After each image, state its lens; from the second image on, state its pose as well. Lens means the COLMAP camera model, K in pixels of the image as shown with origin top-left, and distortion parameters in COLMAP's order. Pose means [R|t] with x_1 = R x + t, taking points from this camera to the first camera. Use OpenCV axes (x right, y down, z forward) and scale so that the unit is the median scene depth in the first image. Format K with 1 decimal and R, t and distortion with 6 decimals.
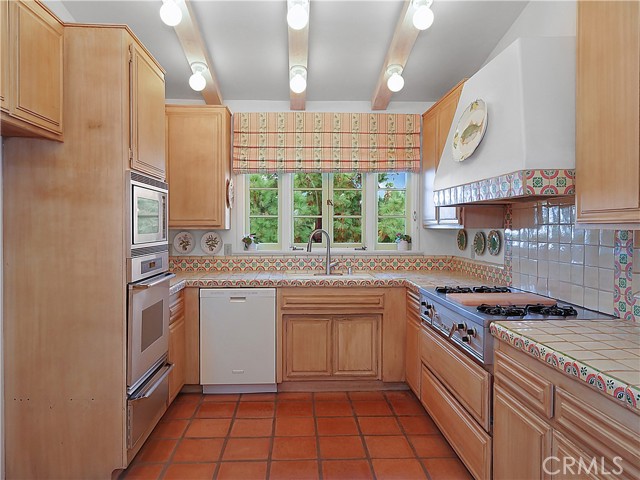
lens RADIAL K [[455.1, 0, 320.0], [0, 455.1, 240.0], [0, 0, 1]] dist [-0.002958, -0.001216]
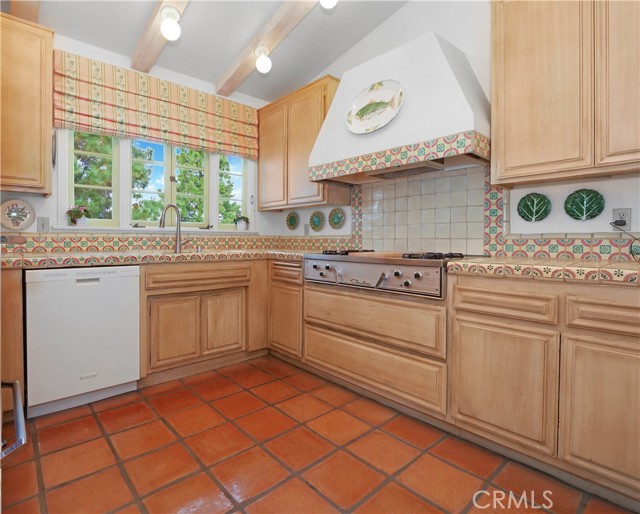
lens RADIAL K [[343.6, 0, 318.1], [0, 343.6, 245.0], [0, 0, 1]] dist [-0.013854, -0.000658]
pose [[0.778339, -0.014966, 0.627666, -0.228708], [0.019160, 0.999816, 0.000080, 0.072785], [-0.627552, 0.011964, 0.778483, 0.294404]]
